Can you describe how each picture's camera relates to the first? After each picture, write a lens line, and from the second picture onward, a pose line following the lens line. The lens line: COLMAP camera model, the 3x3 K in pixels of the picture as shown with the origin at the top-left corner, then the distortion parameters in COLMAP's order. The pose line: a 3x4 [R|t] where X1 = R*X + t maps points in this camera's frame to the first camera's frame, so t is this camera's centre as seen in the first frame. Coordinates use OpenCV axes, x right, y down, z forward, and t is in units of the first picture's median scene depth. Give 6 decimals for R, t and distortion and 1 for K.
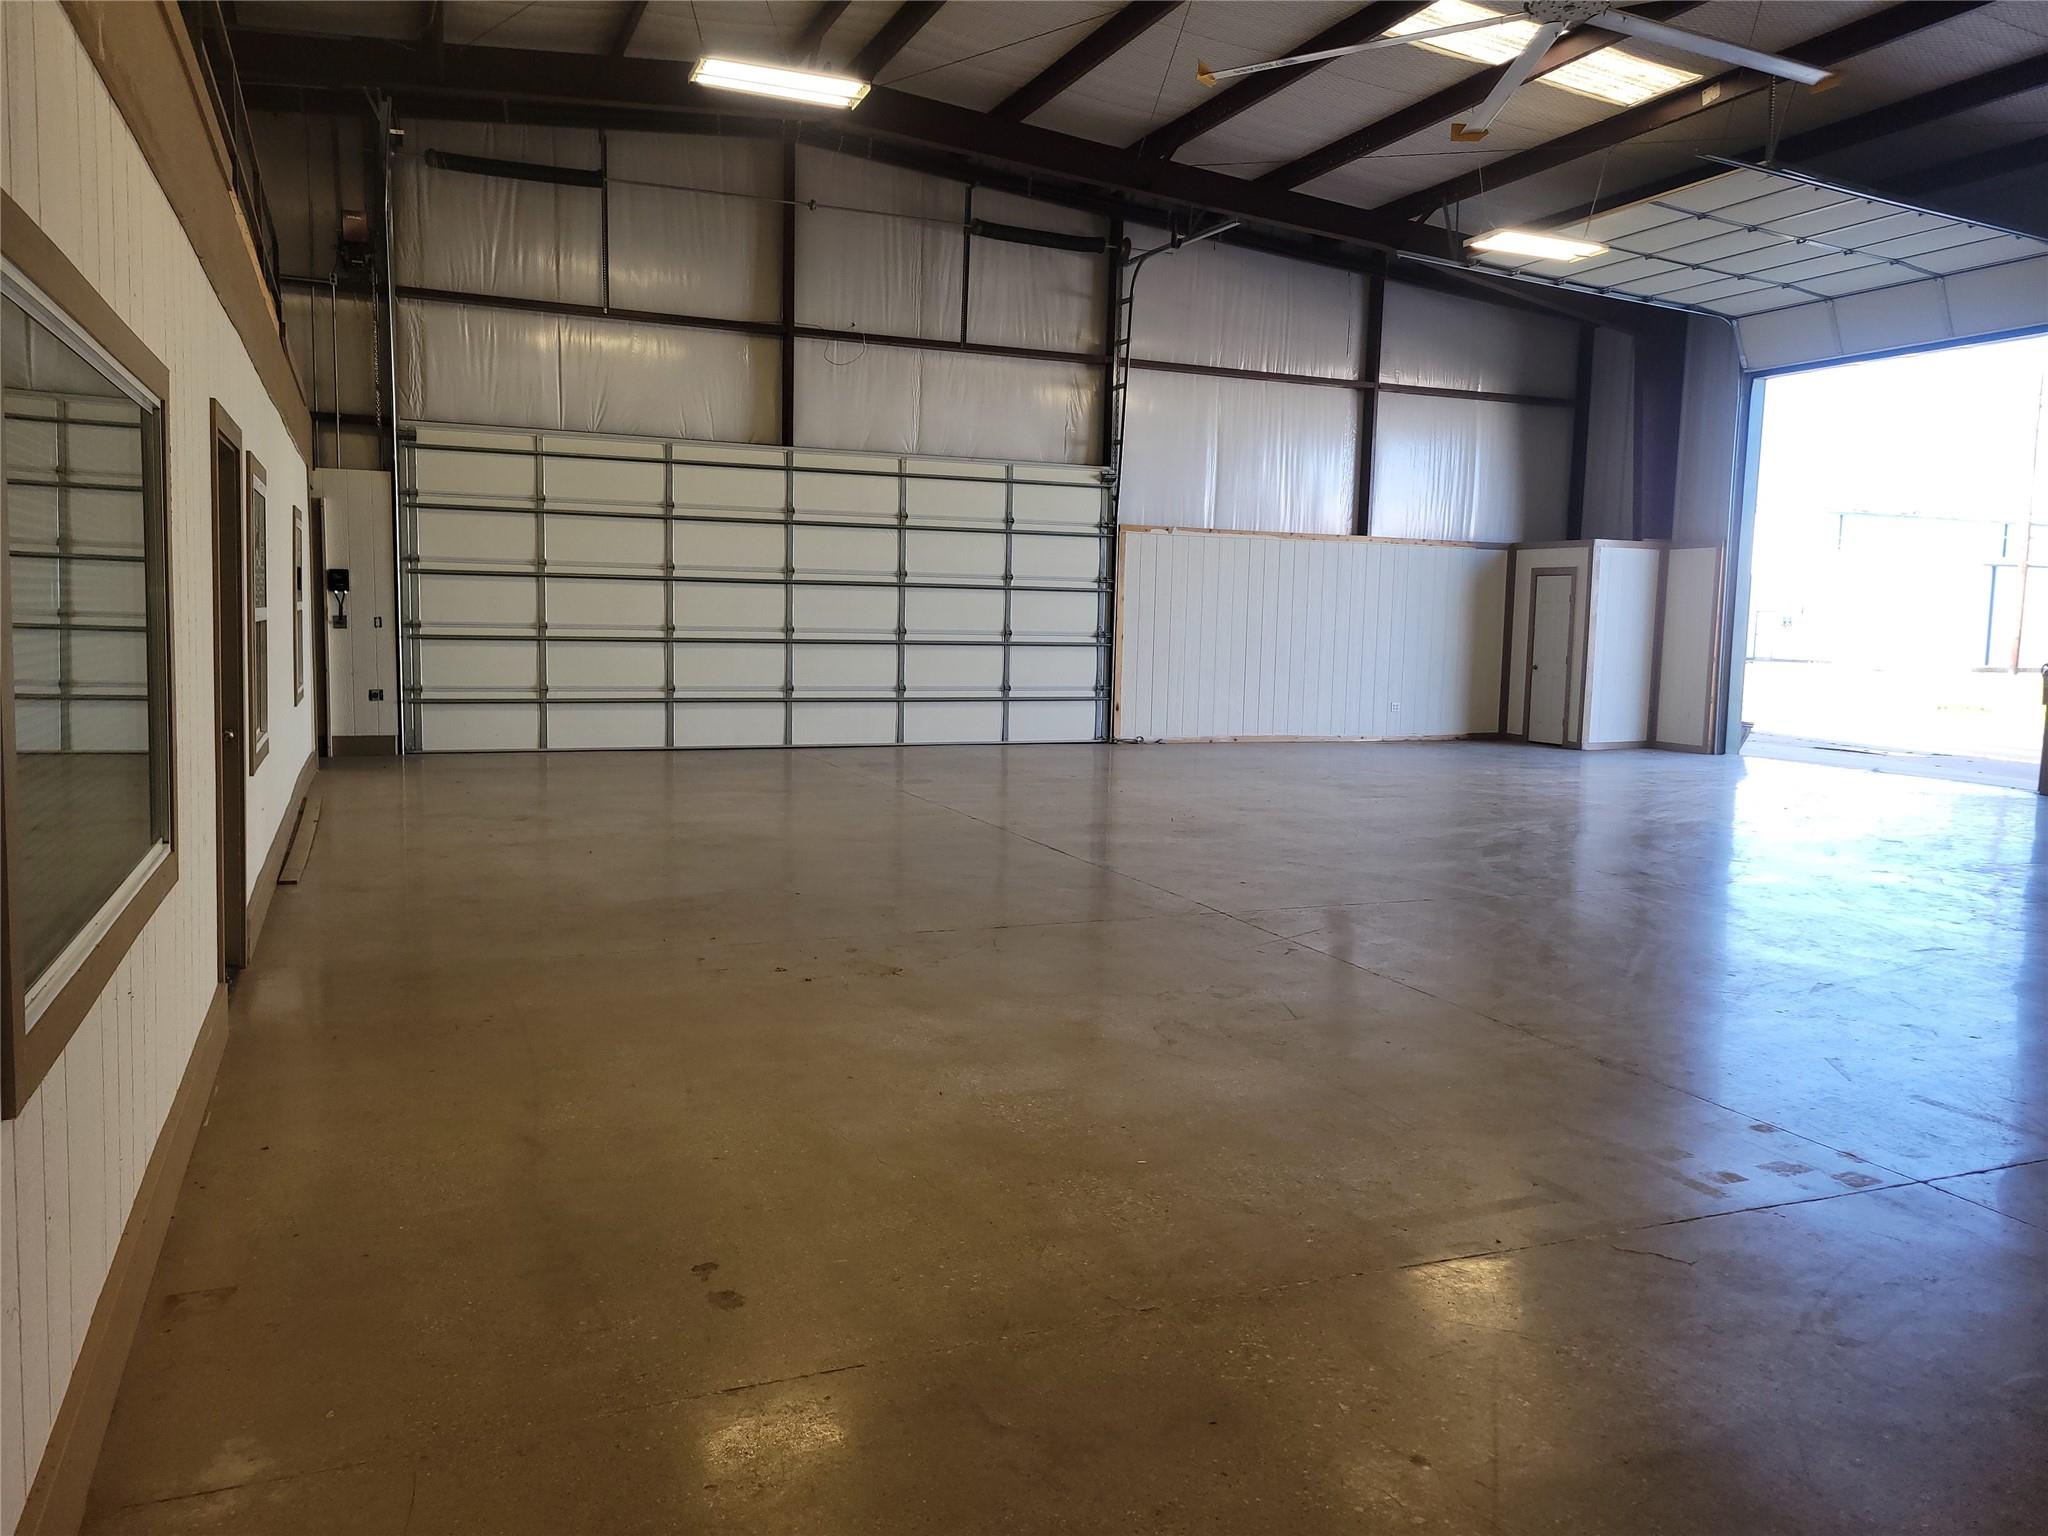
lens RADIAL K [[1541.2, 0, 1030.2], [0, 1541.2, 763.7], [0, 0, 1]] dist [0.057189, -0.041521]
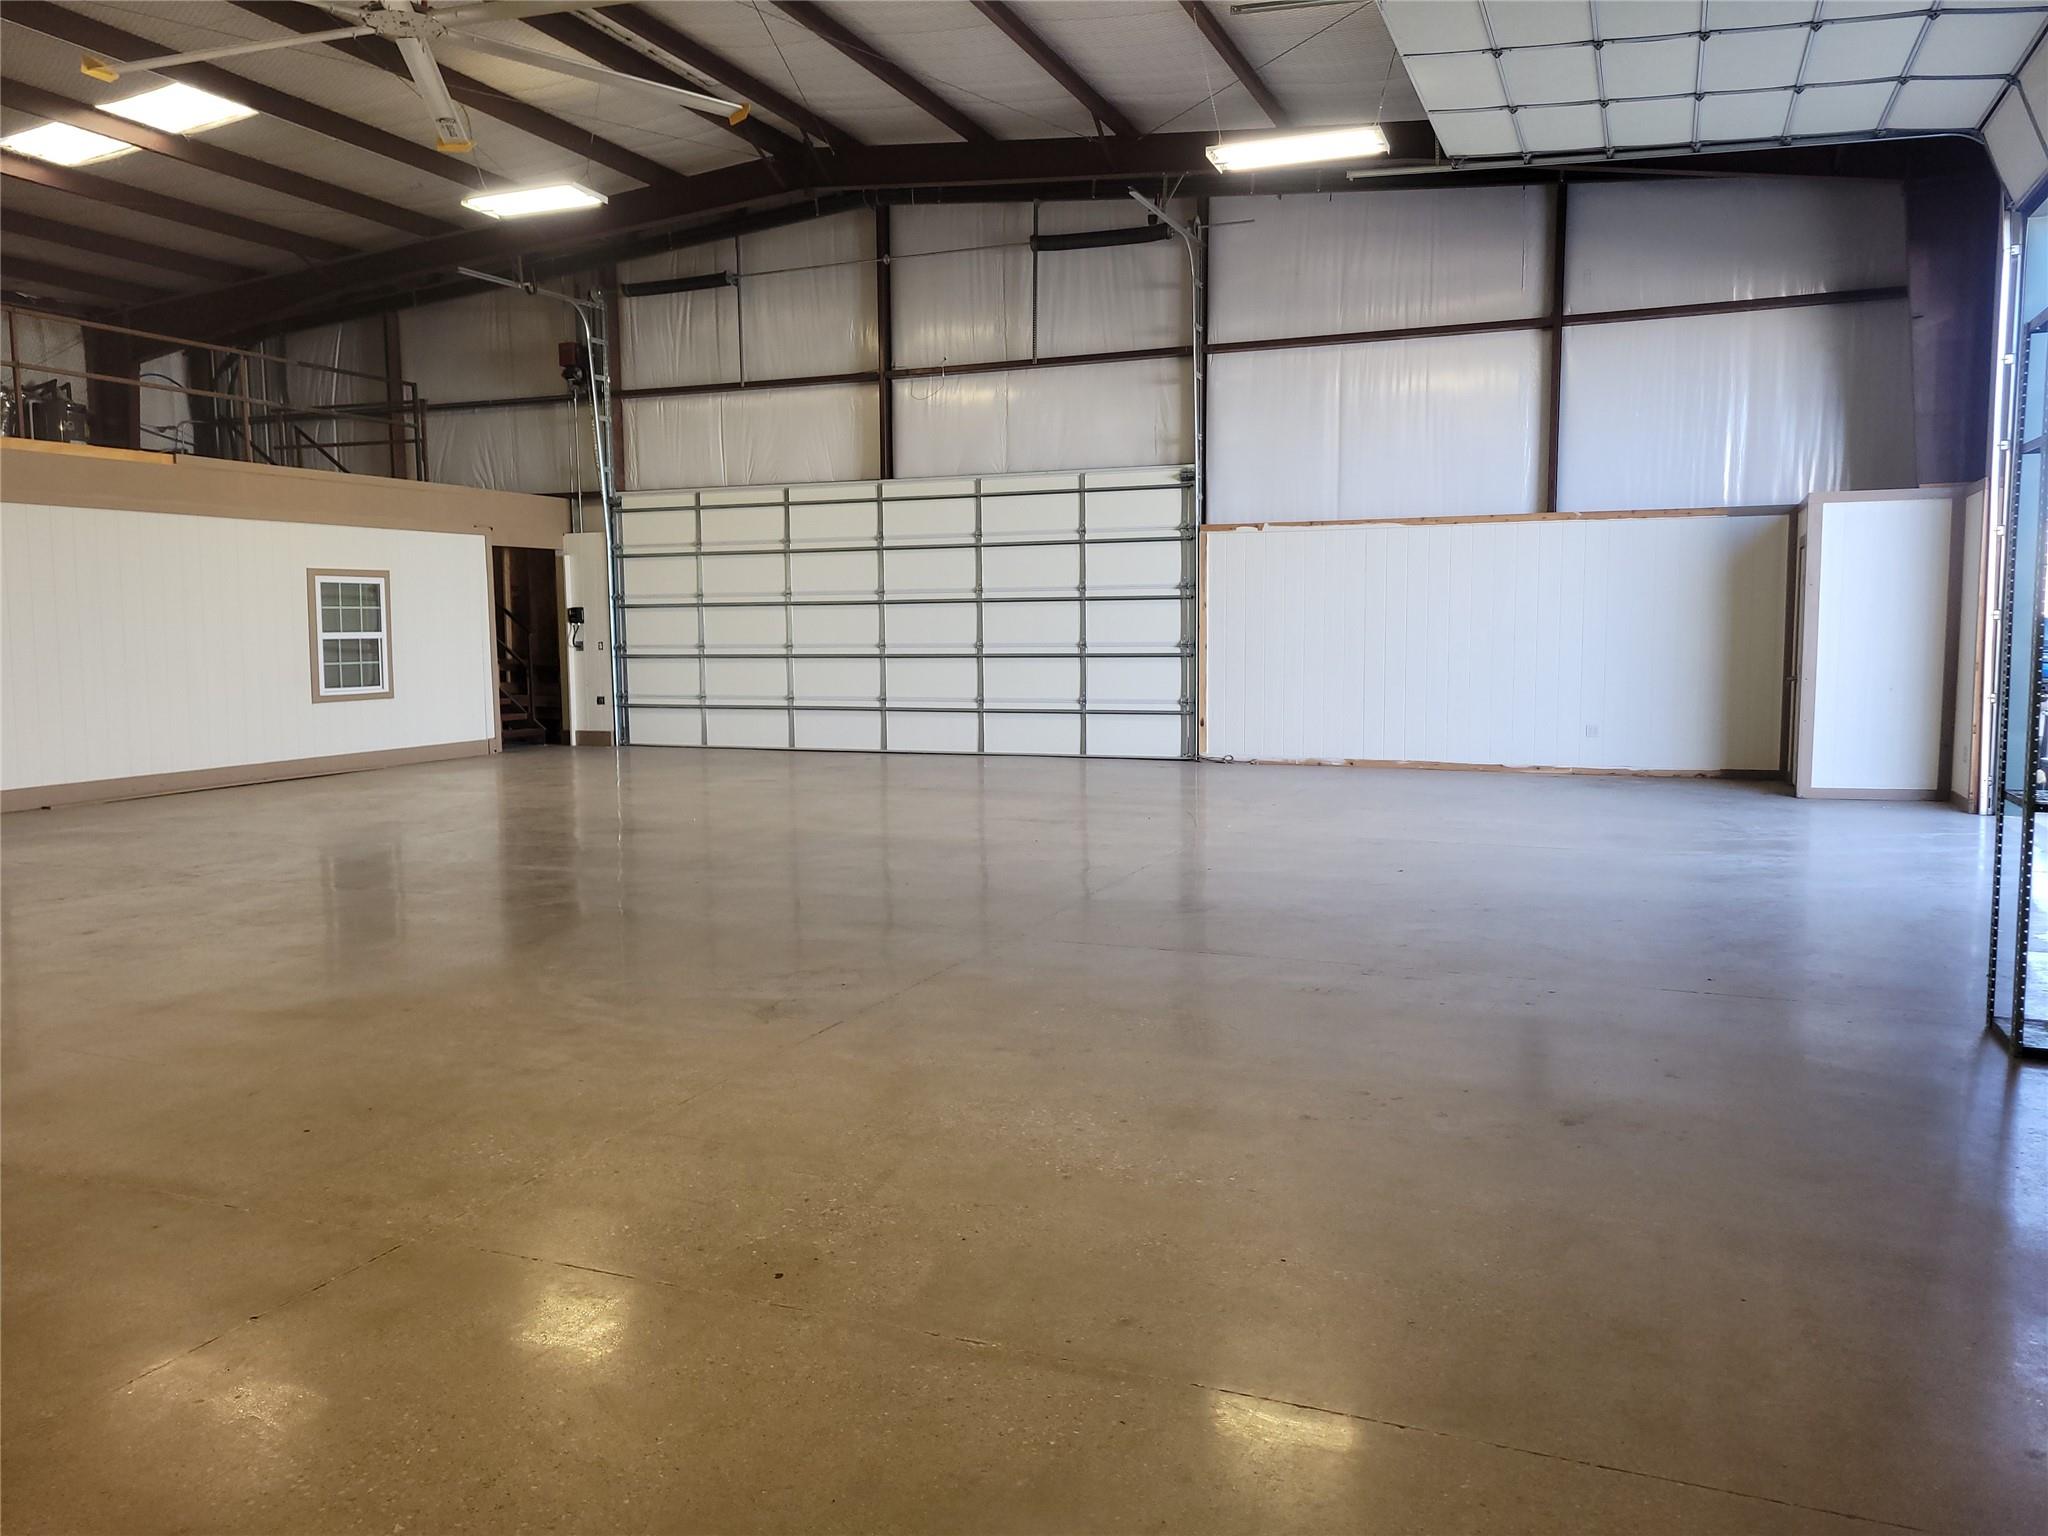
lens RADIAL K [[1541.2, 0, 1030.2], [0, 1541.2, 763.7], [0, 0, 1]] dist [0.057189, -0.041521]
pose [[0.697036, 0.037921, -0.716033, 0.674985], [-0.046013, 0.998908, 0.008110, -0.015452], [0.715558, 0.027294, 0.698020, 0.293109]]
